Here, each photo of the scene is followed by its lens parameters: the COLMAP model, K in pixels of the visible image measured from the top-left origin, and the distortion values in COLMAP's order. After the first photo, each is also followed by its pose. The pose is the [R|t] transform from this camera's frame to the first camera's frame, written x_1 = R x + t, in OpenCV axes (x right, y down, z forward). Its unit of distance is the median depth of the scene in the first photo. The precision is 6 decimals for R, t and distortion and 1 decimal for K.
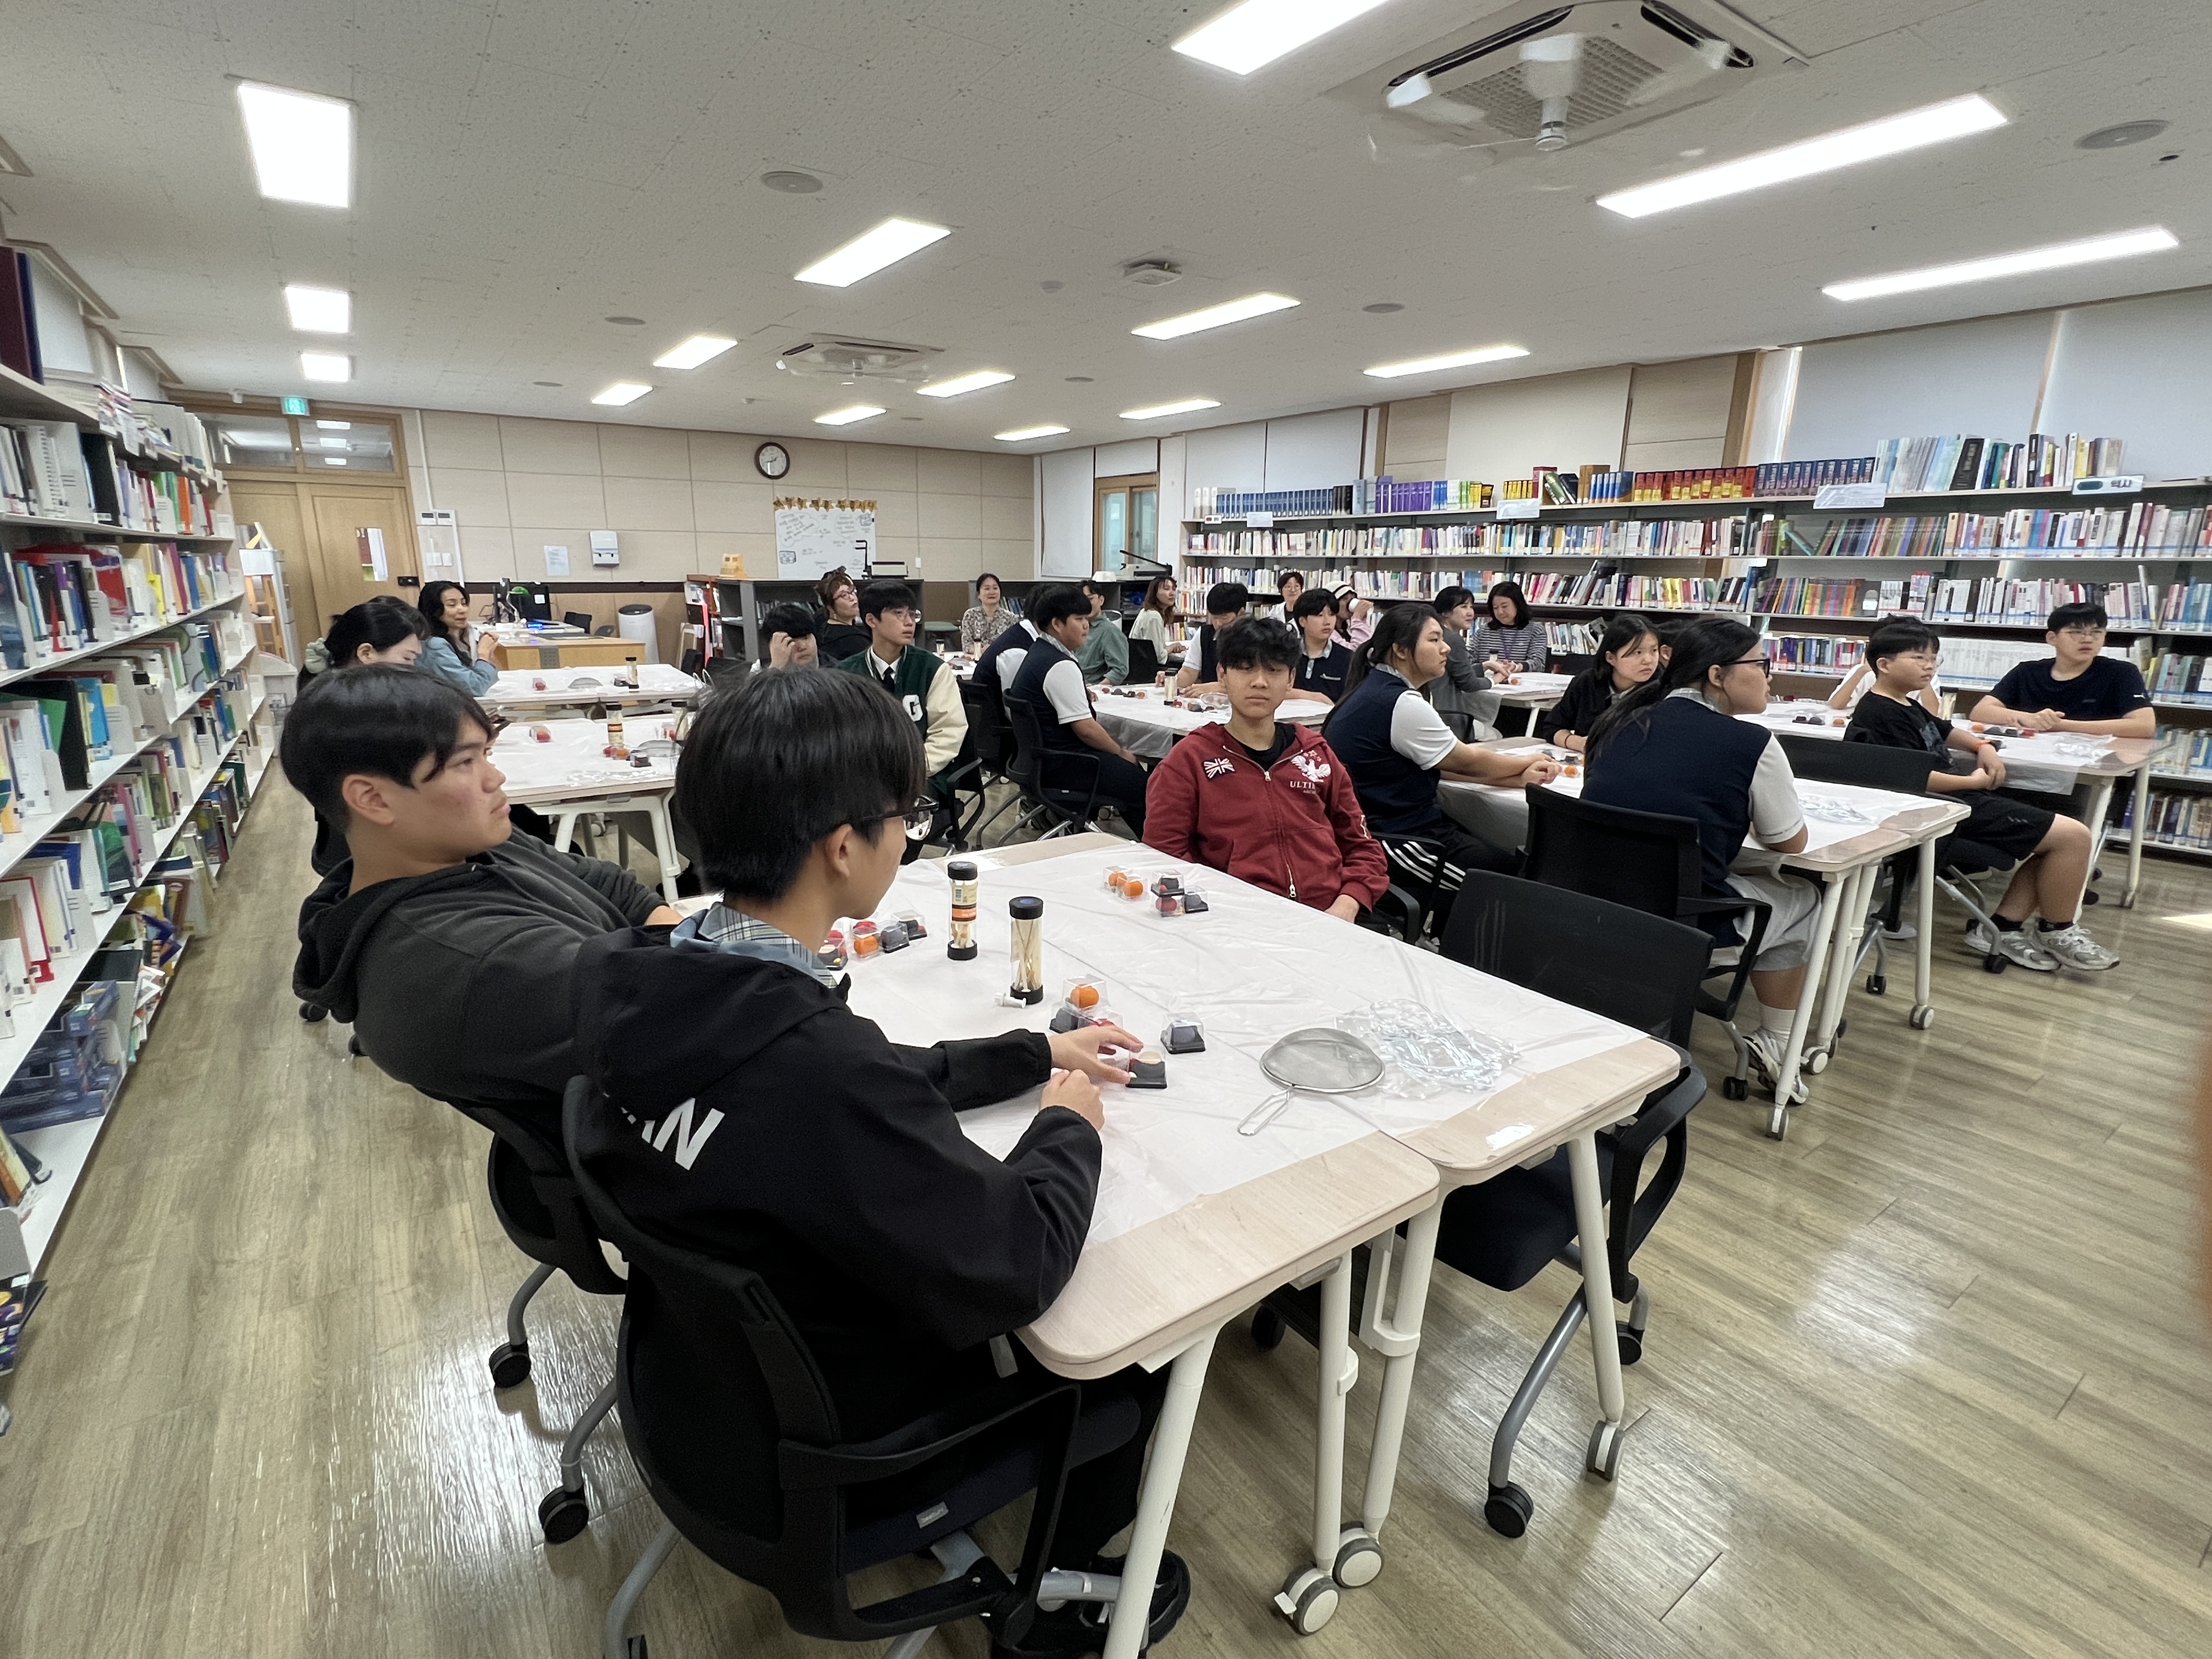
lens RADIAL K [[1040.0, 0, 1113.3], [0, 1040.0, 825.3], [0, 0, 1]] dist [-0.001038, 0.000215]
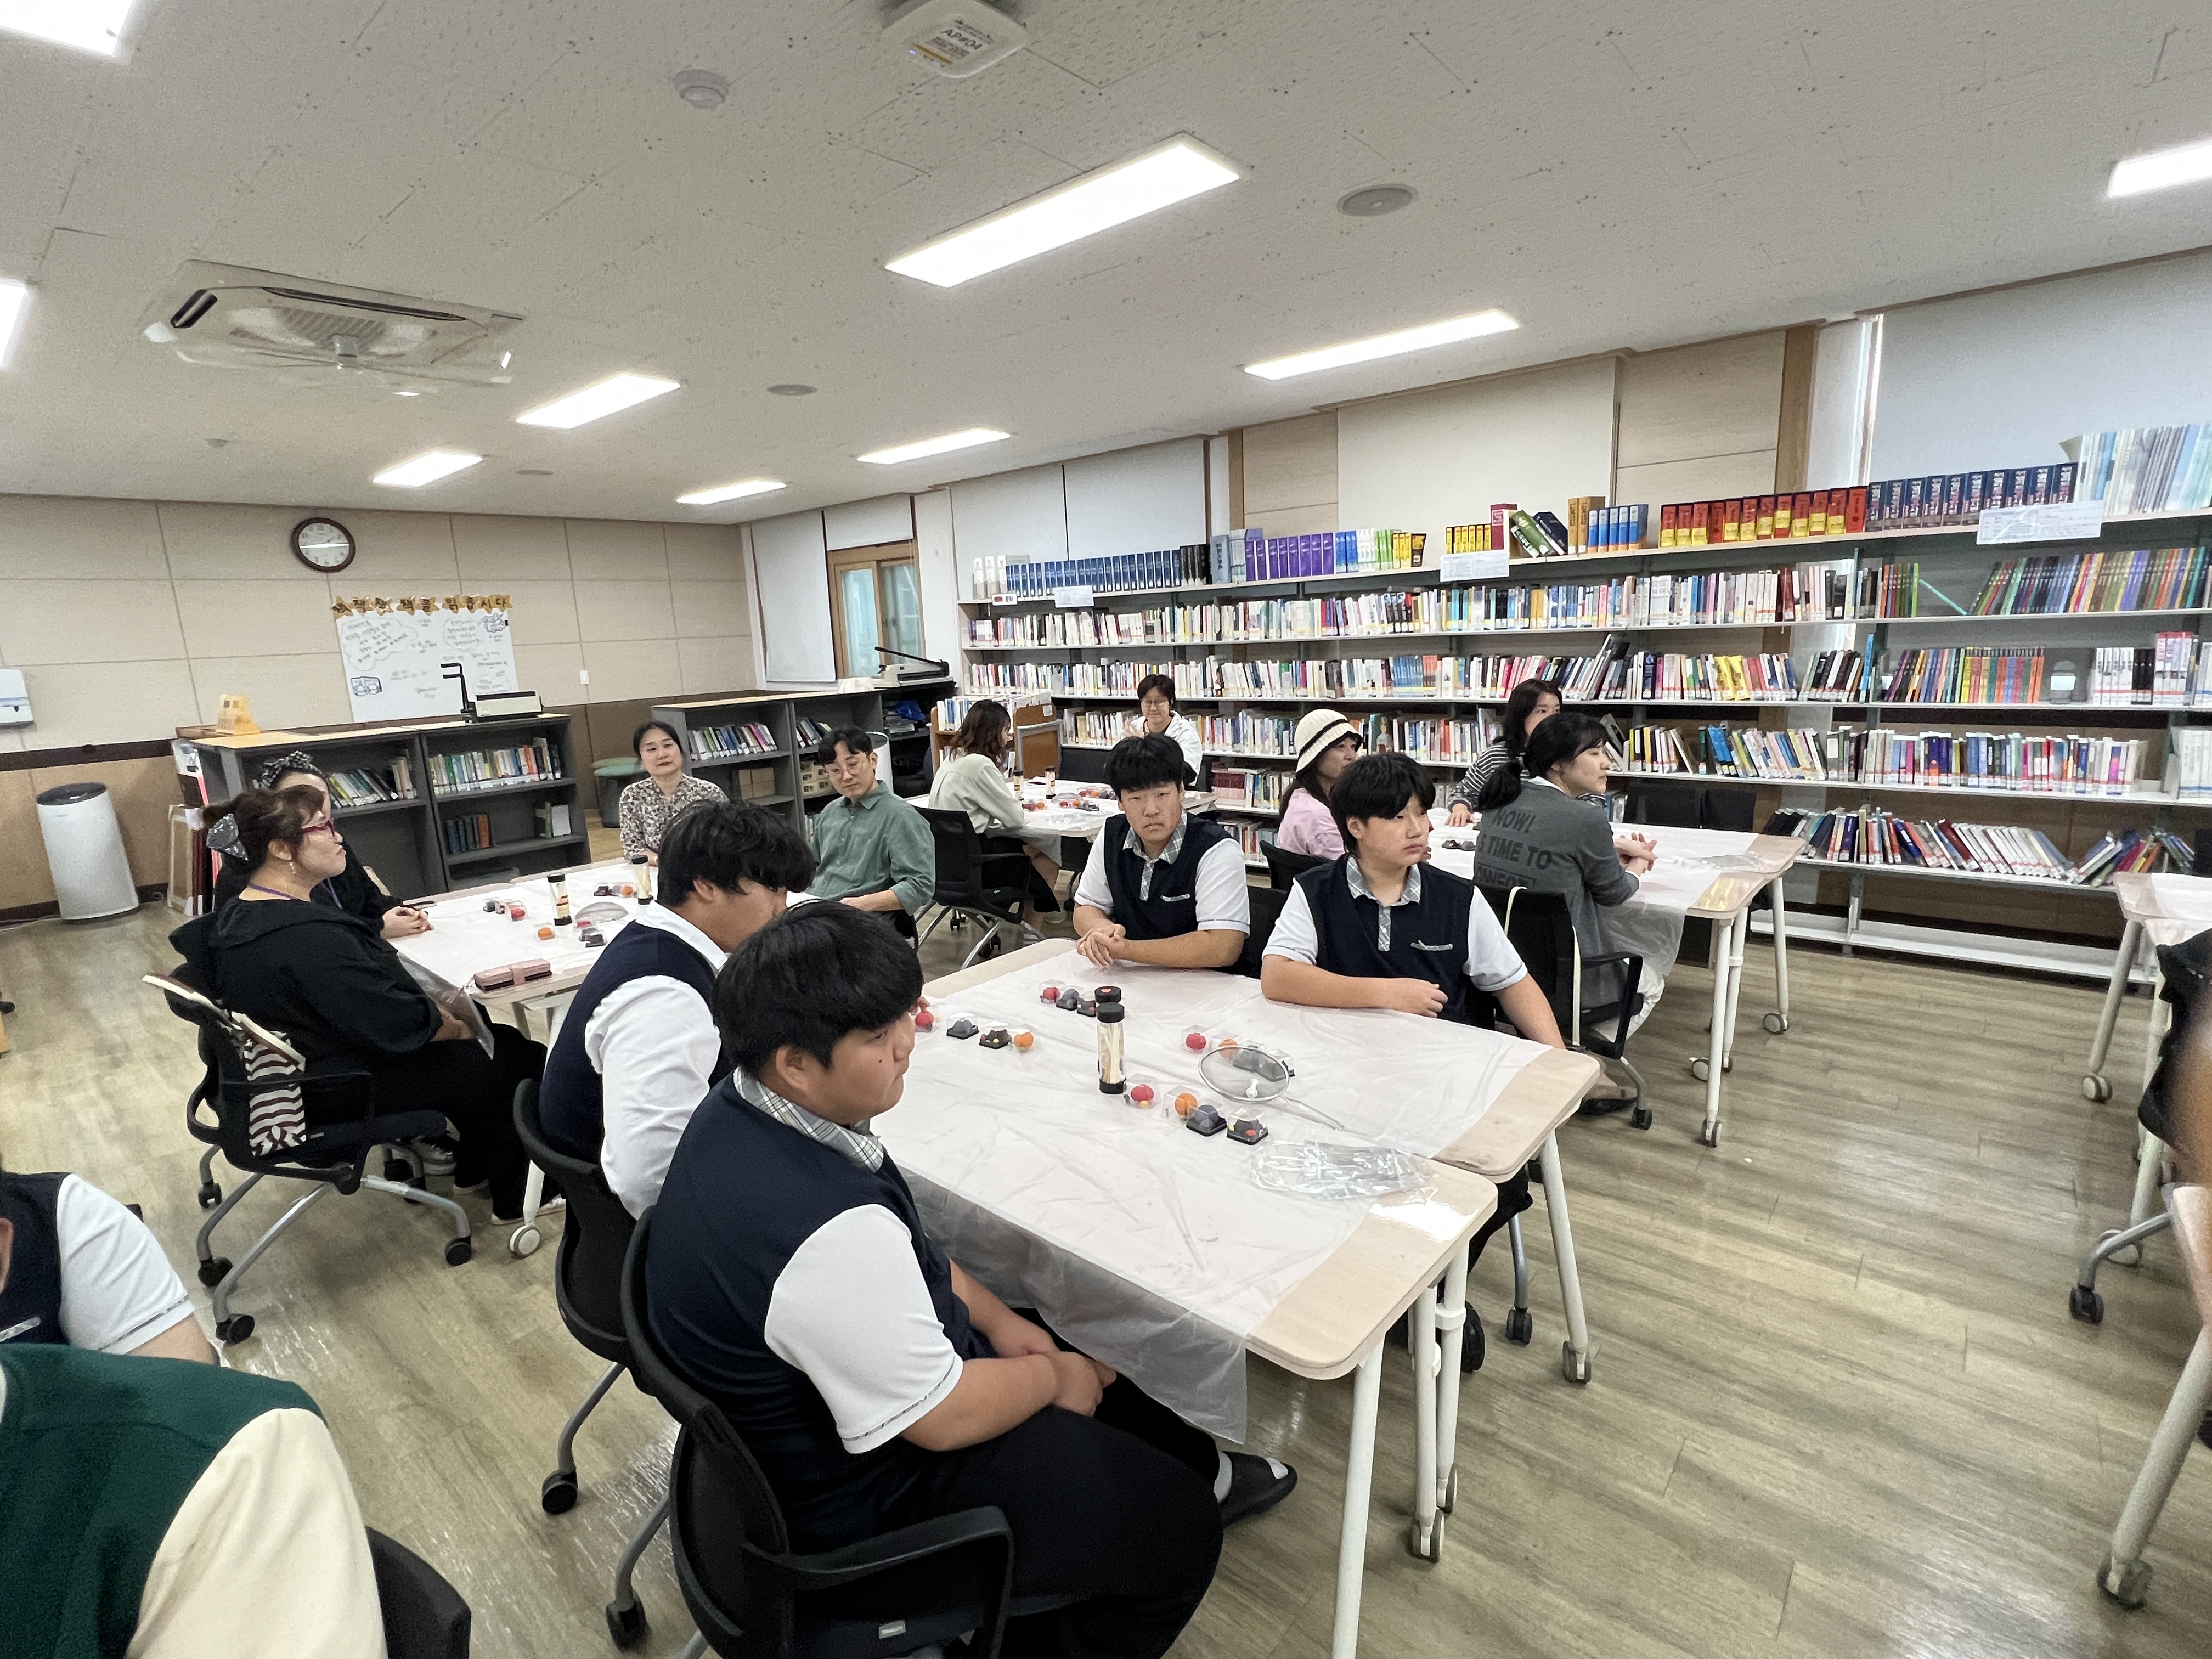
lens RADIAL K [[1040.0, 0, 1098.4], [0, 1040.0, 829.3], [0, 0, 1]] dist [-0.001038, 0.000215]
pose [[0.971201, -0.098594, 0.216906, -0.016198], [0.111467, 0.992613, -0.047906, -0.119564], [-0.210581, 0.070704, 0.975016, 0.373862]]
